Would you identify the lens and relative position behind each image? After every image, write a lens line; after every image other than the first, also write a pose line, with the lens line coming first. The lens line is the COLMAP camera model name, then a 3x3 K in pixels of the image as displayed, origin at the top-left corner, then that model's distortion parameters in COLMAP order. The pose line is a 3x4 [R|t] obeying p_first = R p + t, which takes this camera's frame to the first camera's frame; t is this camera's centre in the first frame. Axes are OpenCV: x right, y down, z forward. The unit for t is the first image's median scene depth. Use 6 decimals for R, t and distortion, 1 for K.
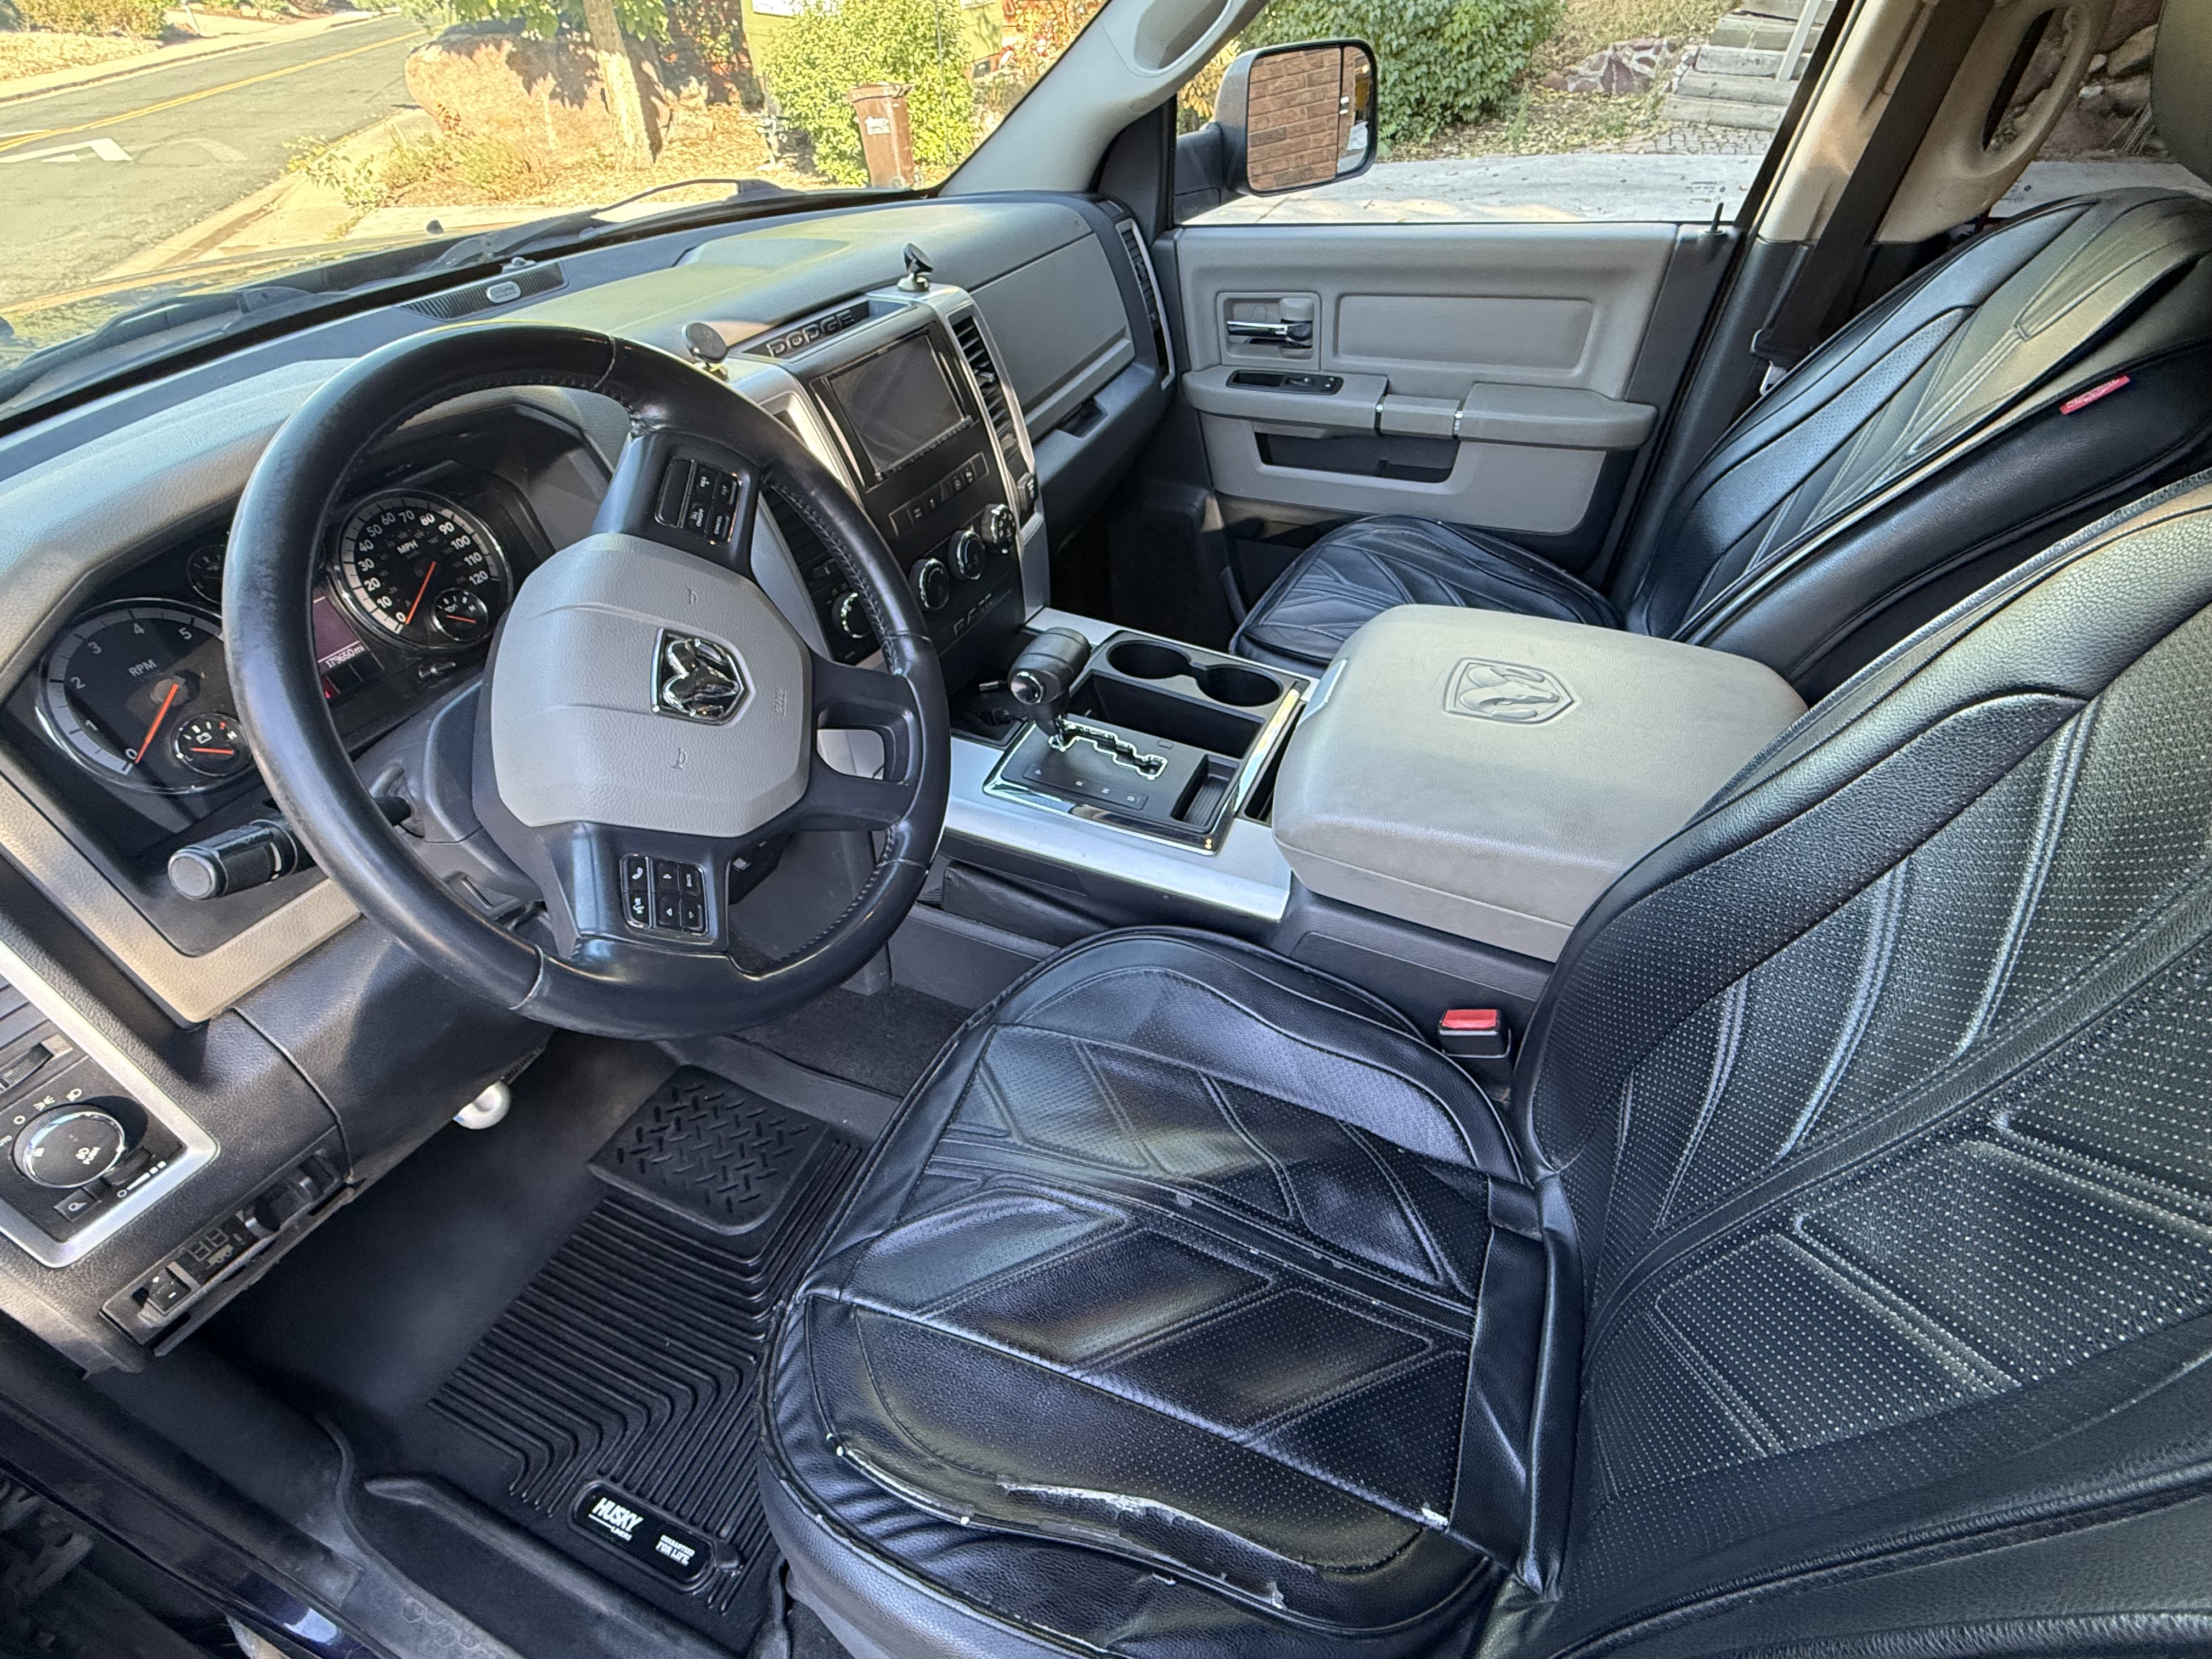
lens RADIAL K [[1031.3, 0, 1115.1], [0, 1031.3, 848.0], [0, 0, 1]] dist [-0.002667, -0.001365]
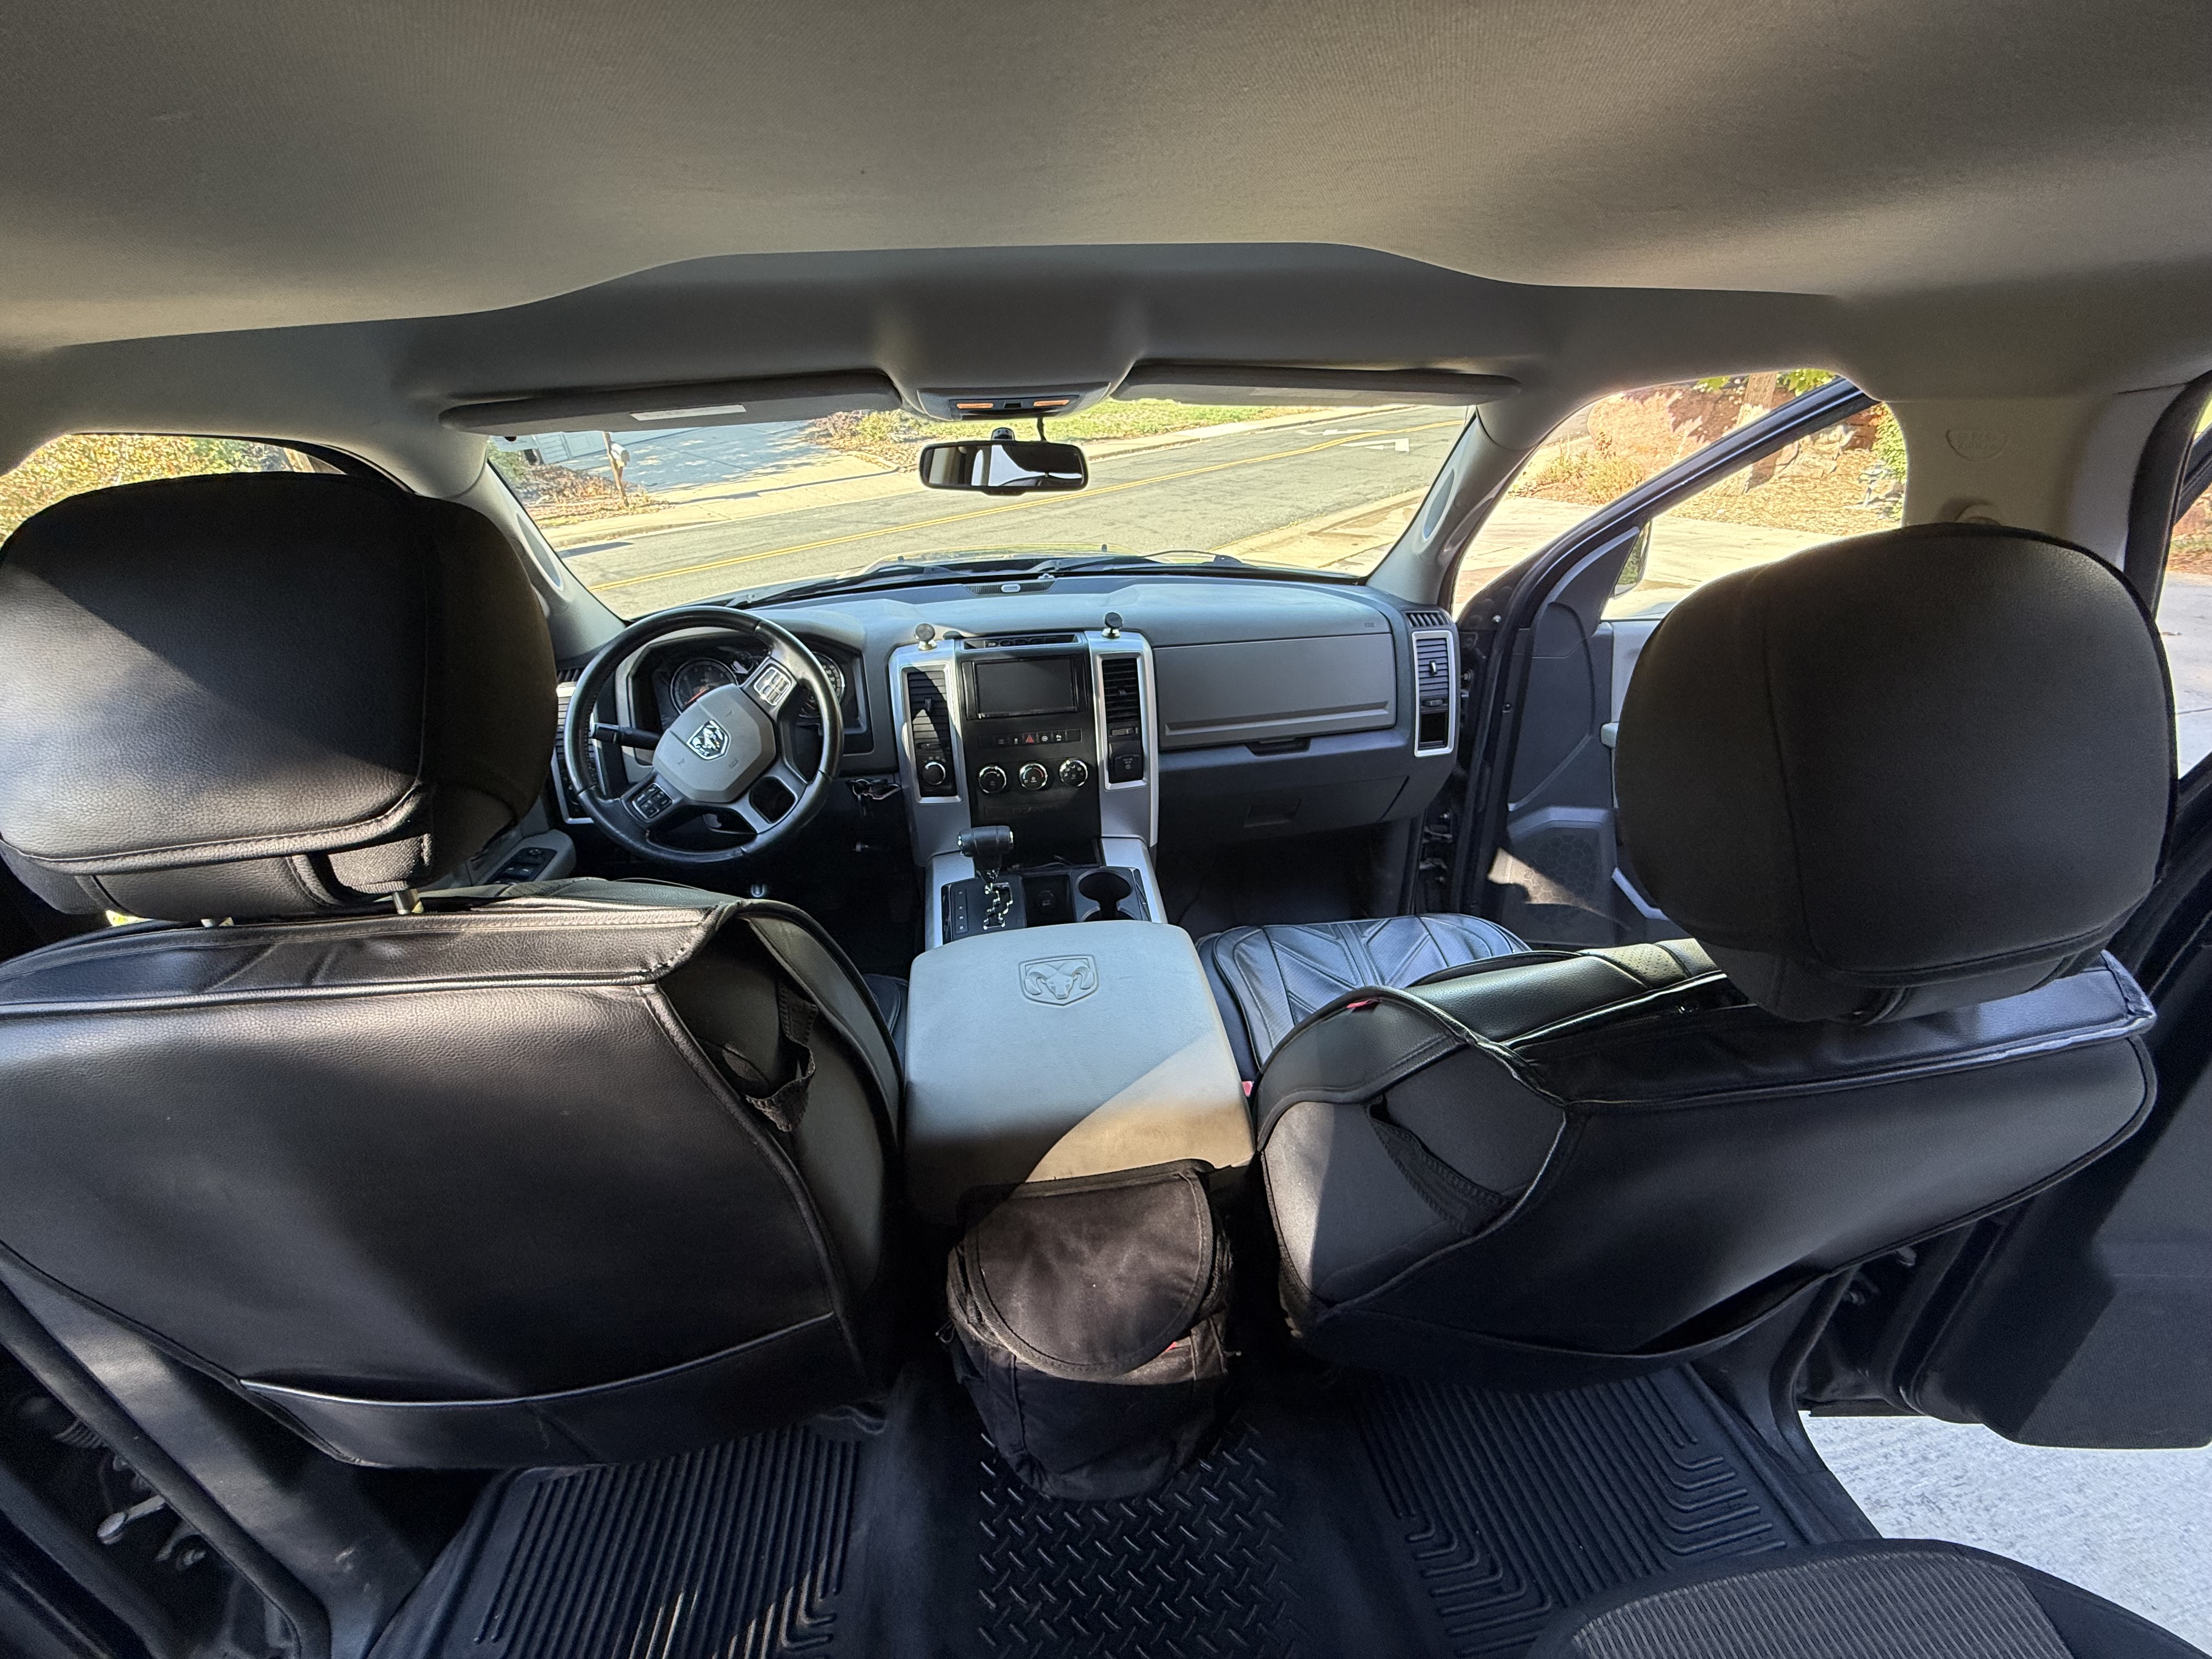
lens RADIAL K [[873.2, 0, 1100.6], [0, 873.2, 829.3], [0, 0, 1]] dist [-0.001090, 0.000213]
pose [[0.533844, 0.410304, -0.739366, 0.107730], [-0.543591, 0.836291, 0.071603, -0.039757], [0.647704, 0.363688, 0.669486, 0.014516]]
